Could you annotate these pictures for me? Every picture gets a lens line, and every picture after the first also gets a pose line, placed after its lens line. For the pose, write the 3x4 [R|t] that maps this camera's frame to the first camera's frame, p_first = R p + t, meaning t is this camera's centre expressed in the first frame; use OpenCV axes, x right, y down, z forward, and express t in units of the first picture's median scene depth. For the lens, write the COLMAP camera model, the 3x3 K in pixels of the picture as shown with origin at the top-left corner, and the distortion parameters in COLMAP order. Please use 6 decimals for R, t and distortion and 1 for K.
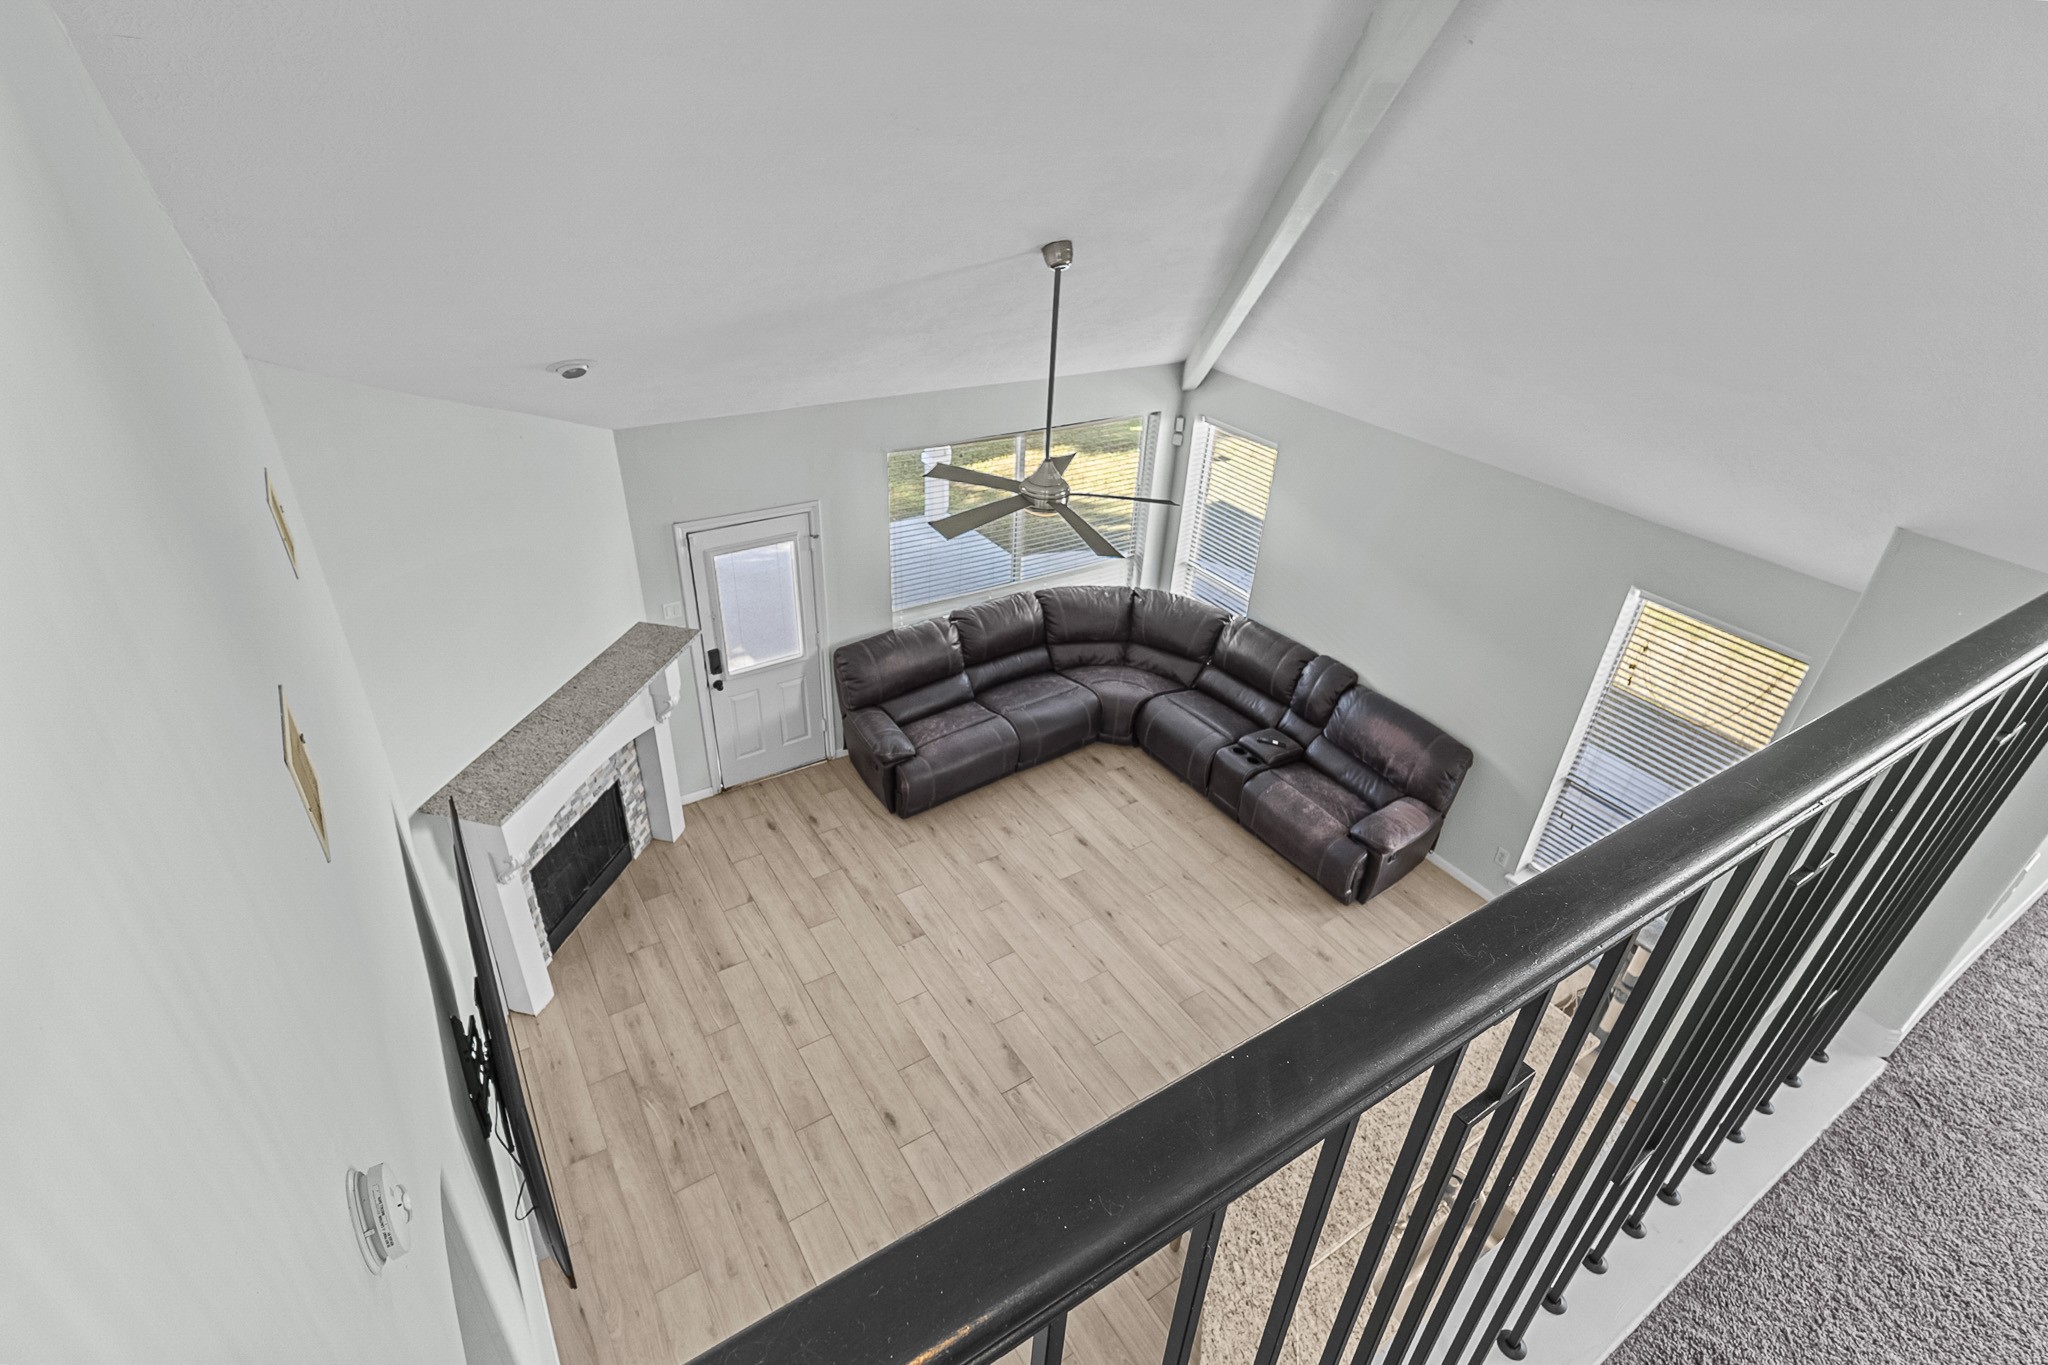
lens RADIAL K [[1007.1, 0, 1026.9], [0, 1007.1, 675.1], [0, 0, 1]] dist [0.001039, 0.000022]
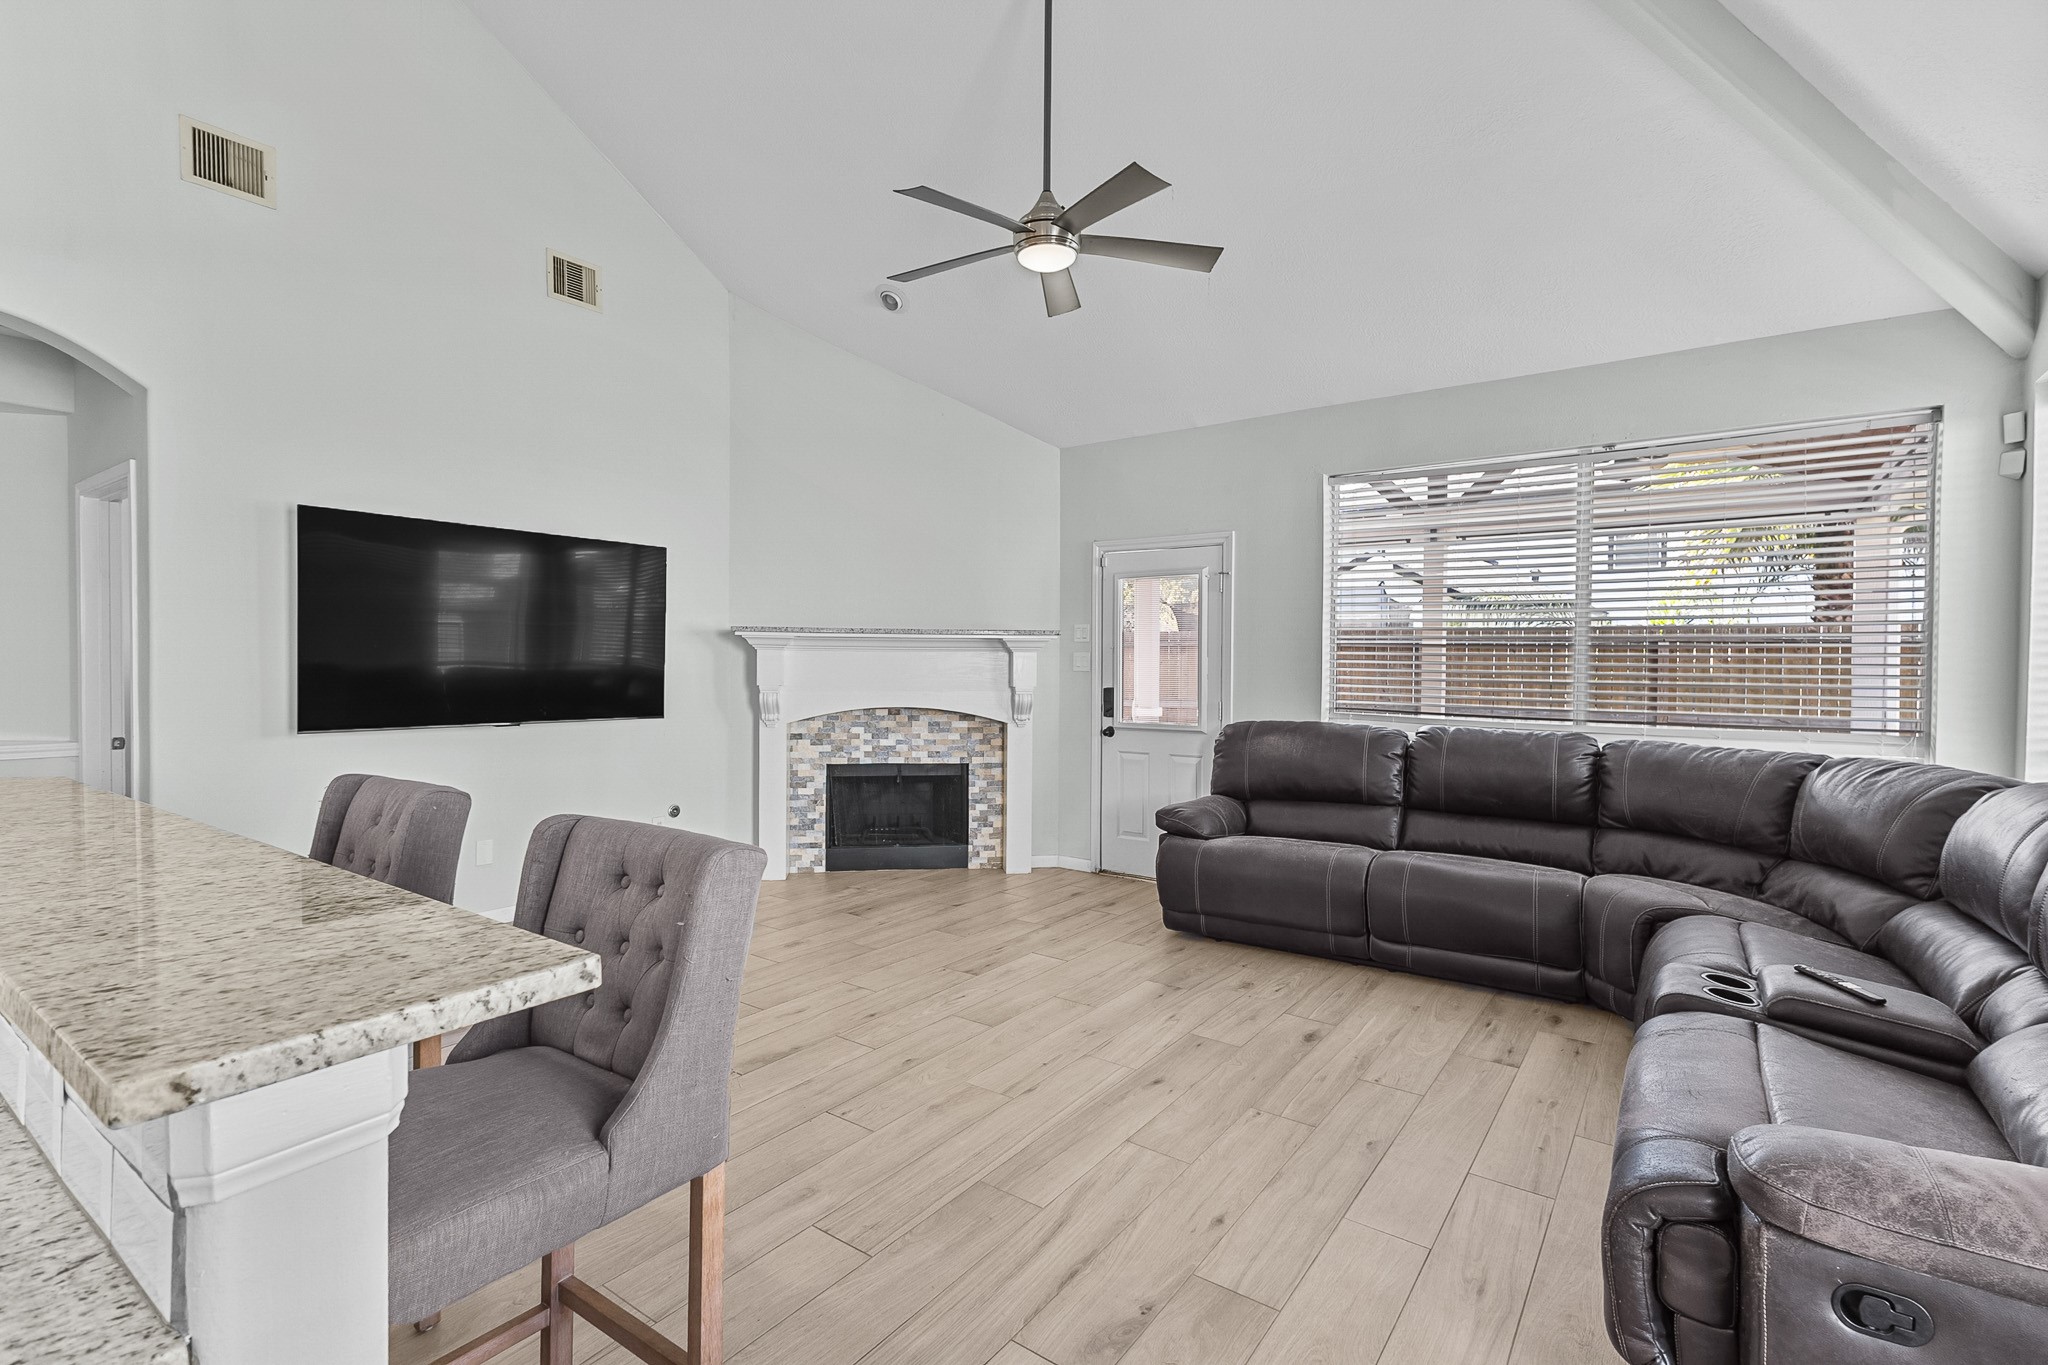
lens RADIAL K [[936.8, 0, 1024.9], [0, 936.8, 682.2], [0, 0, 1]] dist [0.017273, 0.000004]
pose [[0.353849, -0.029172, -0.934848, 0.533467], [-0.477114, 0.854057, -0.207243, 0.211380], [0.804459, 0.519361, 0.288288, 0.766511]]
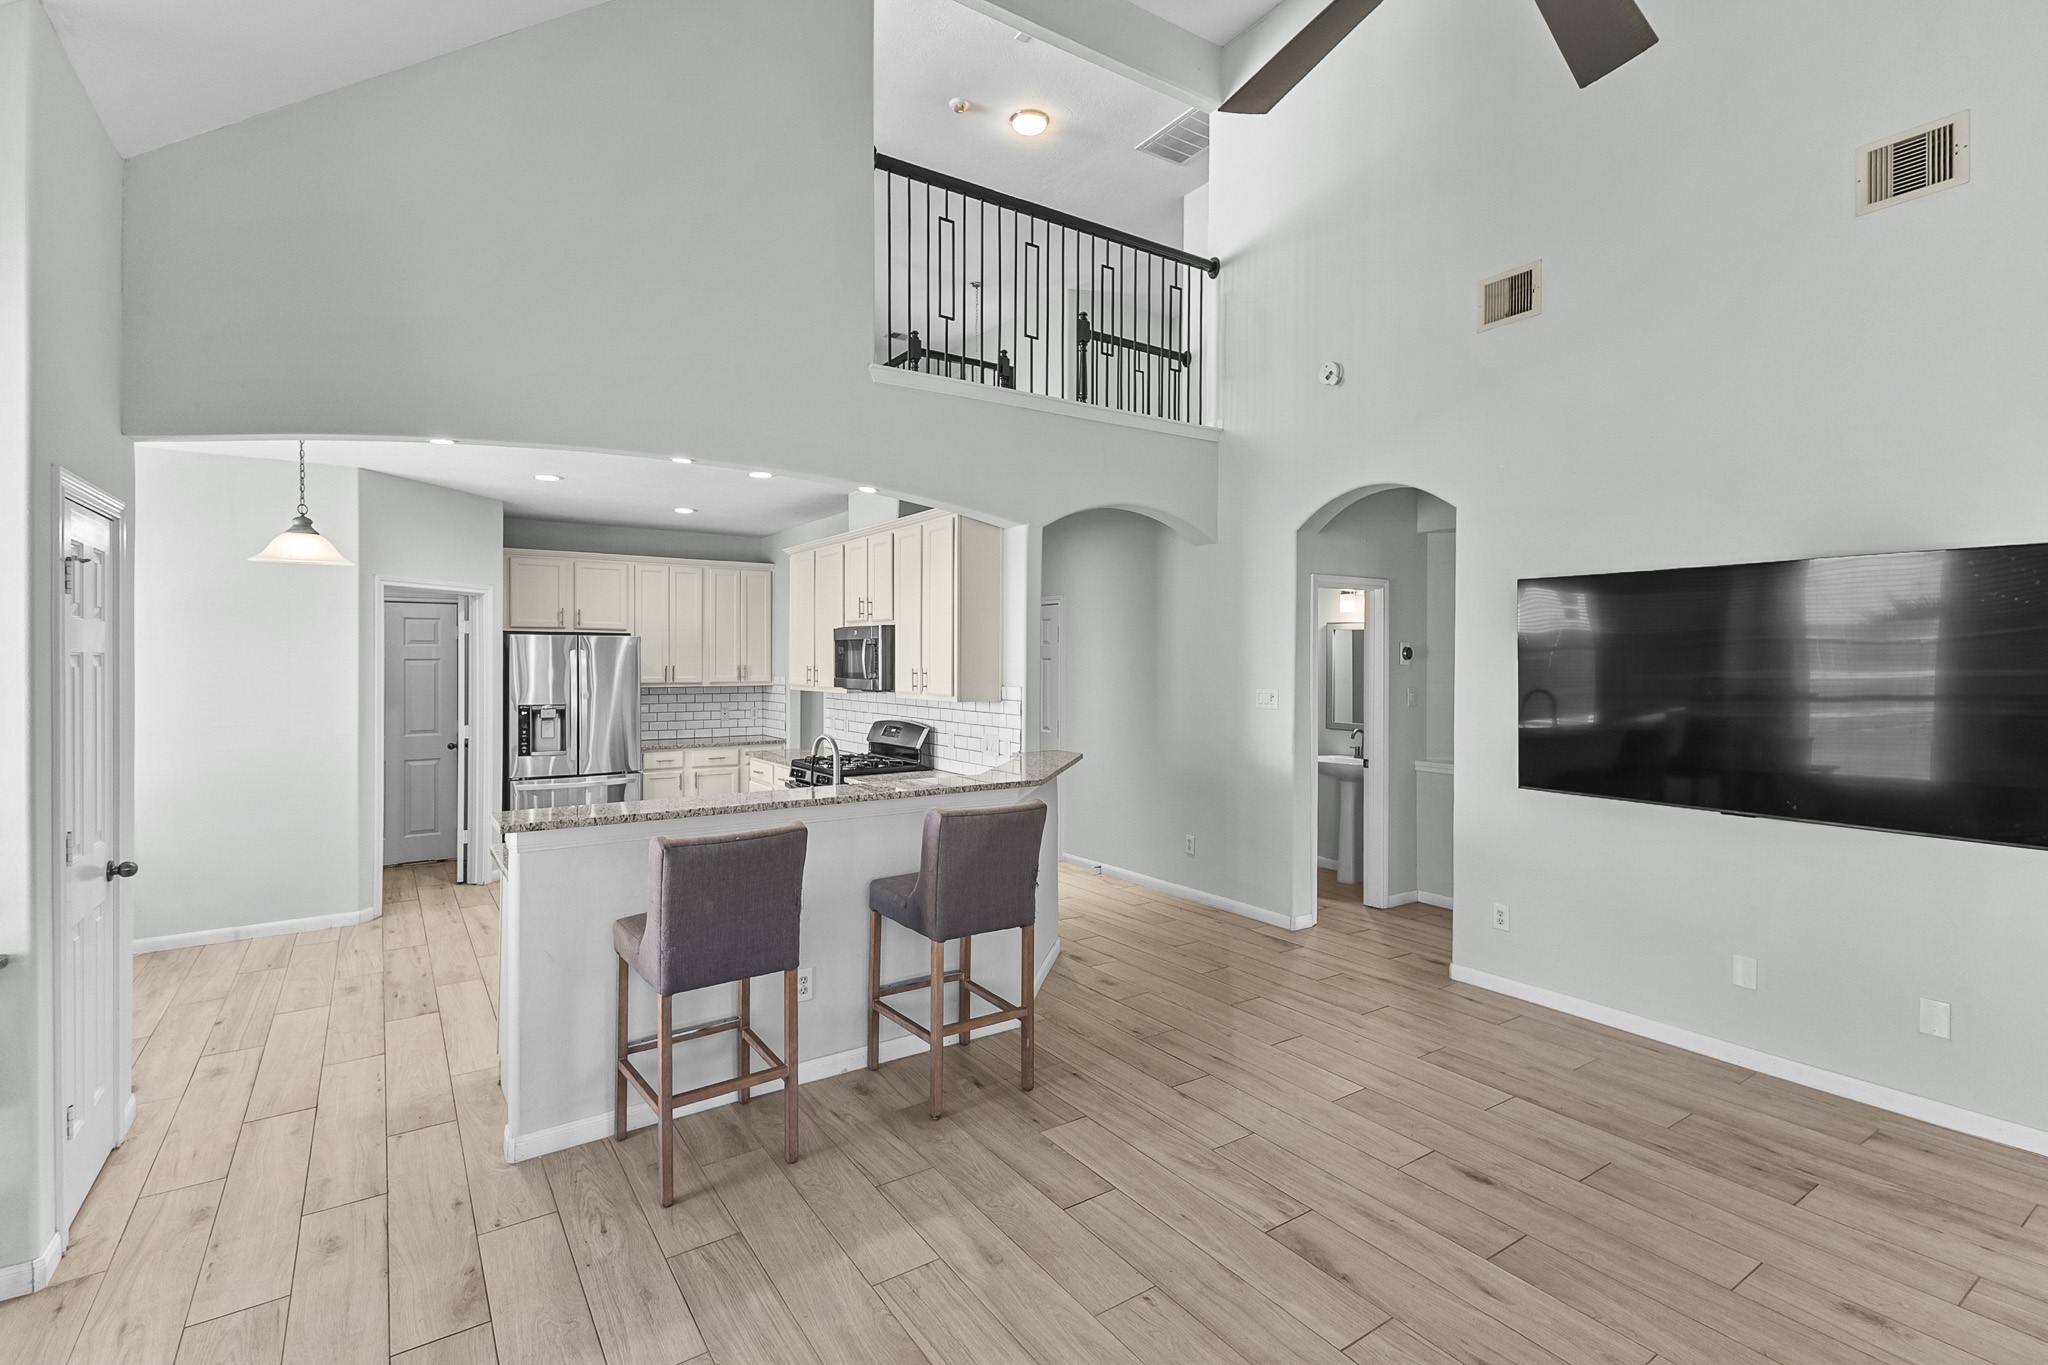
lens RADIAL K [[936.8, 0, 1032.6], [0, 936.8, 671.6], [0, 0, 1]] dist [0.017273, 0.000004]
pose [[-0.998495, -0.050636, -0.021056, 0.135281], [-0.054140, 0.849081, 0.525481, -0.085044], [-0.008730, 0.525831, -0.850544, 1.133469]]
